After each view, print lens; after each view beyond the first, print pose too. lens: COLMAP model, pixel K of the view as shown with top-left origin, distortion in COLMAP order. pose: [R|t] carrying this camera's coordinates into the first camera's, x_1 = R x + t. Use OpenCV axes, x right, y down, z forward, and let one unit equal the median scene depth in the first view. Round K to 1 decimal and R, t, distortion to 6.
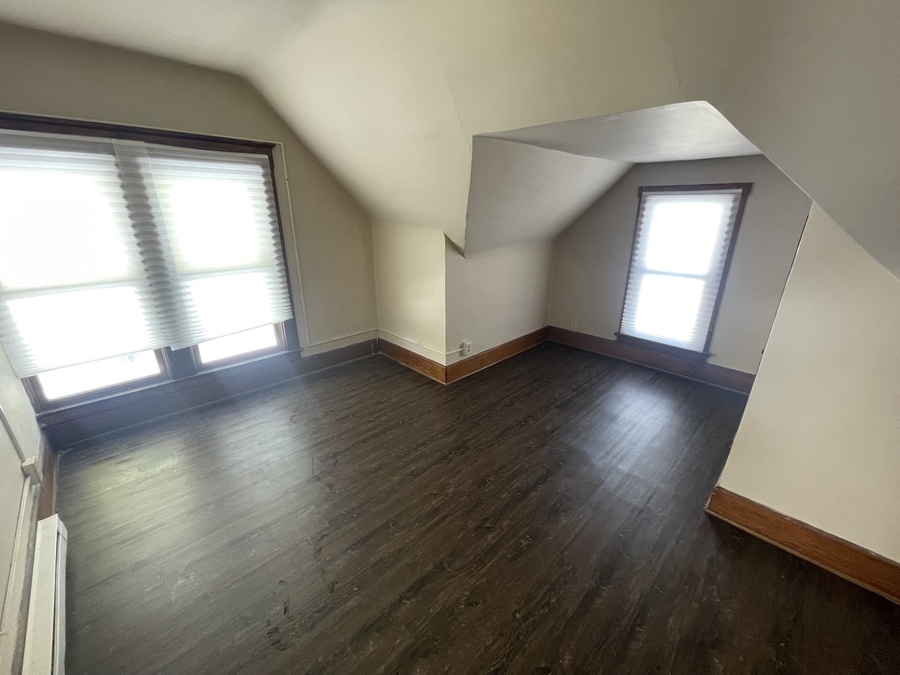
lens RADIAL K [[360.4, 0, 450.2], [0, 360.4, 337.4], [0, 0, 1]] dist [-0.000851, -0.000043]
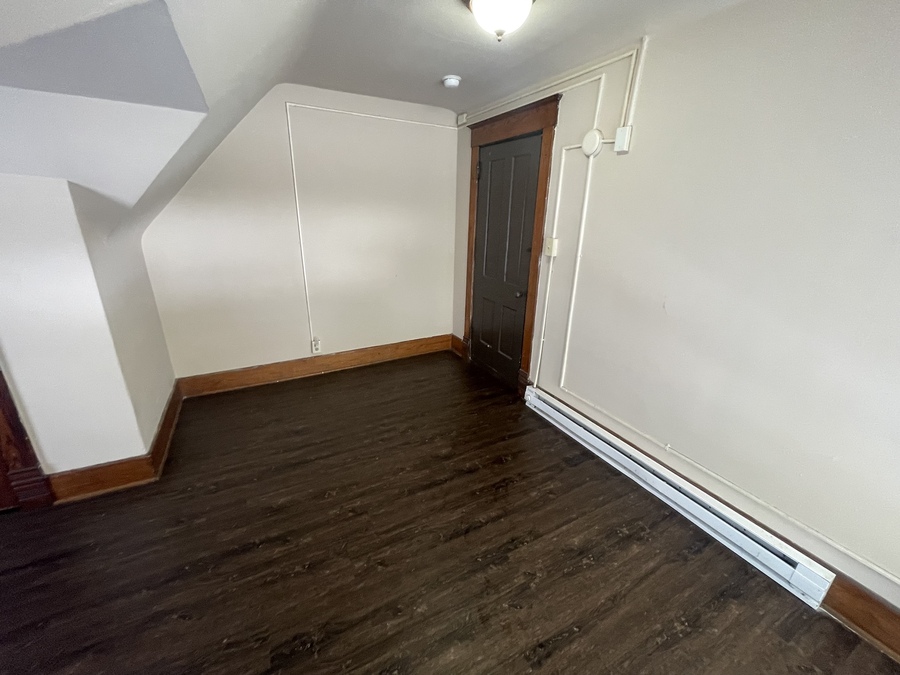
lens RADIAL K [[360.4, 0, 449.2], [0, 360.4, 336.2], [0, 0, 1]] dist [-0.000851, -0.000043]
pose [[-0.956271, -0.121288, 0.266147, -0.365379], [0.072136, 0.784050, 0.616492, -0.469070], [-0.283445, 0.608732, -0.741016, 1.360840]]
